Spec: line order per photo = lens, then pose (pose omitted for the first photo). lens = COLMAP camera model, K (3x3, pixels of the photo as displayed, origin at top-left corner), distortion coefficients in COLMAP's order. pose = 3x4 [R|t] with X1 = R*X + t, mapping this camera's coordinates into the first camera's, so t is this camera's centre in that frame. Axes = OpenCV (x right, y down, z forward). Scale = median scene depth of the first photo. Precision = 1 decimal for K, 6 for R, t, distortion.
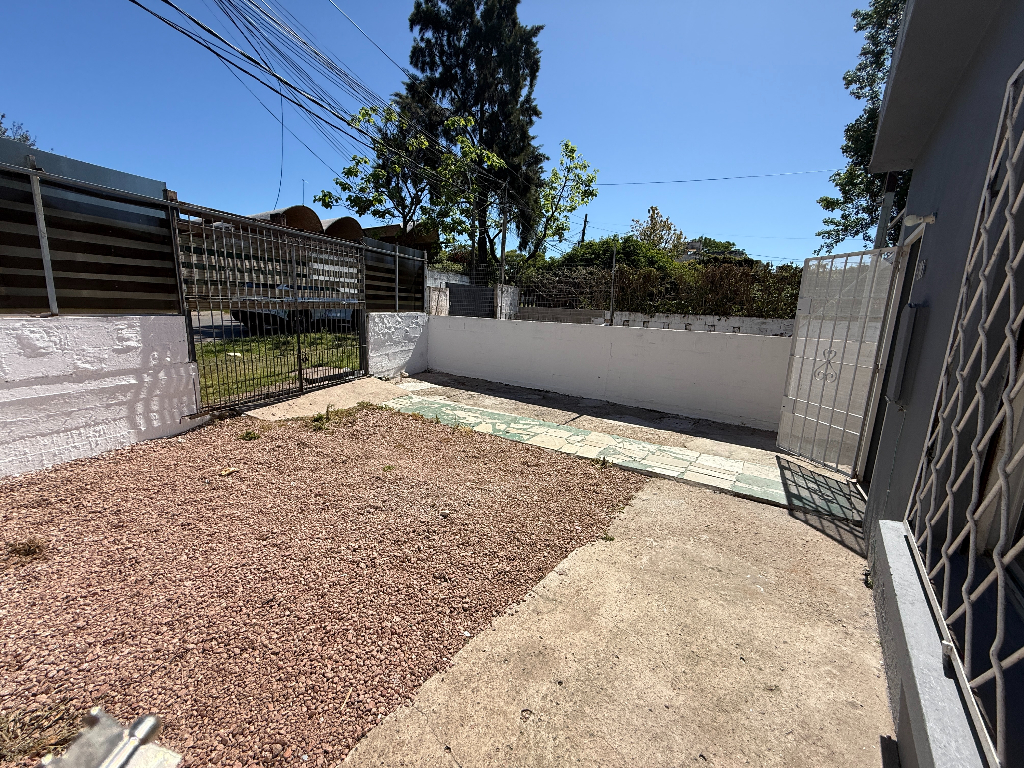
lens RADIAL K [[406.5, 0, 507.1], [0, 406.5, 378.6], [0, 0, 1]] dist [-0.001082, 0.000047]
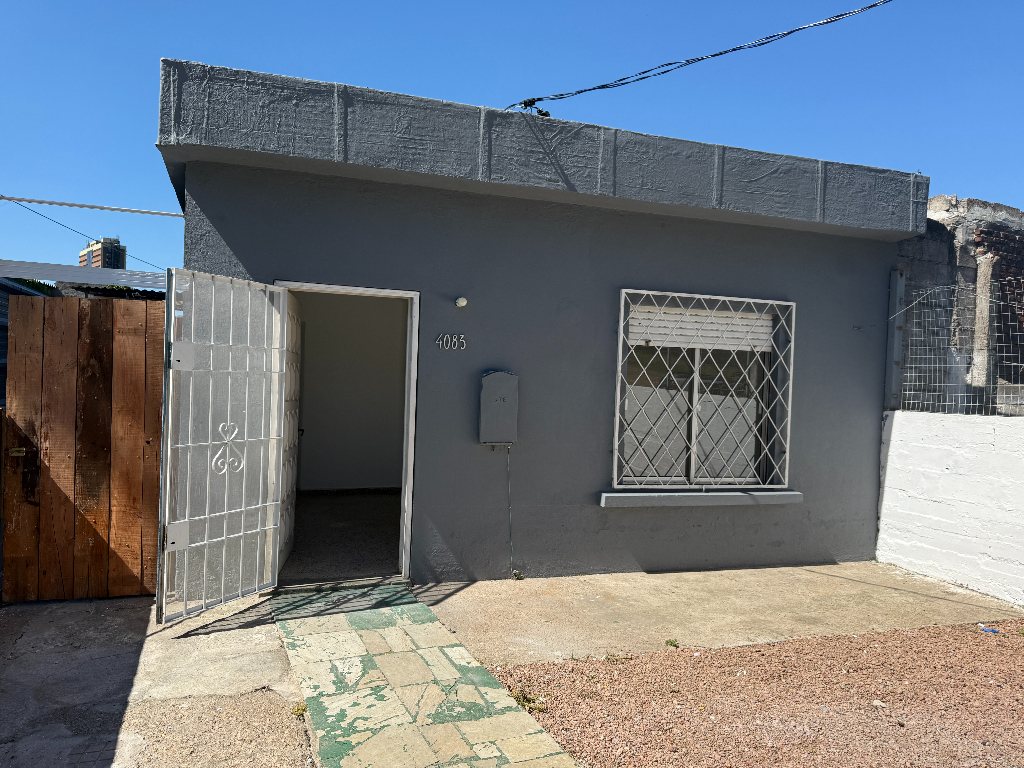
lens RADIAL K [[724.2, 0, 510.5], [0, 724.2, 388.2], [0, 0, 1]] dist [0.021207, -0.004639]
pose [[-0.824249, -0.081672, 0.560306, -0.199572], [0.031350, 0.981443, 0.189176, -0.306313], [-0.565359, 0.173494, -0.806393, 1.555151]]
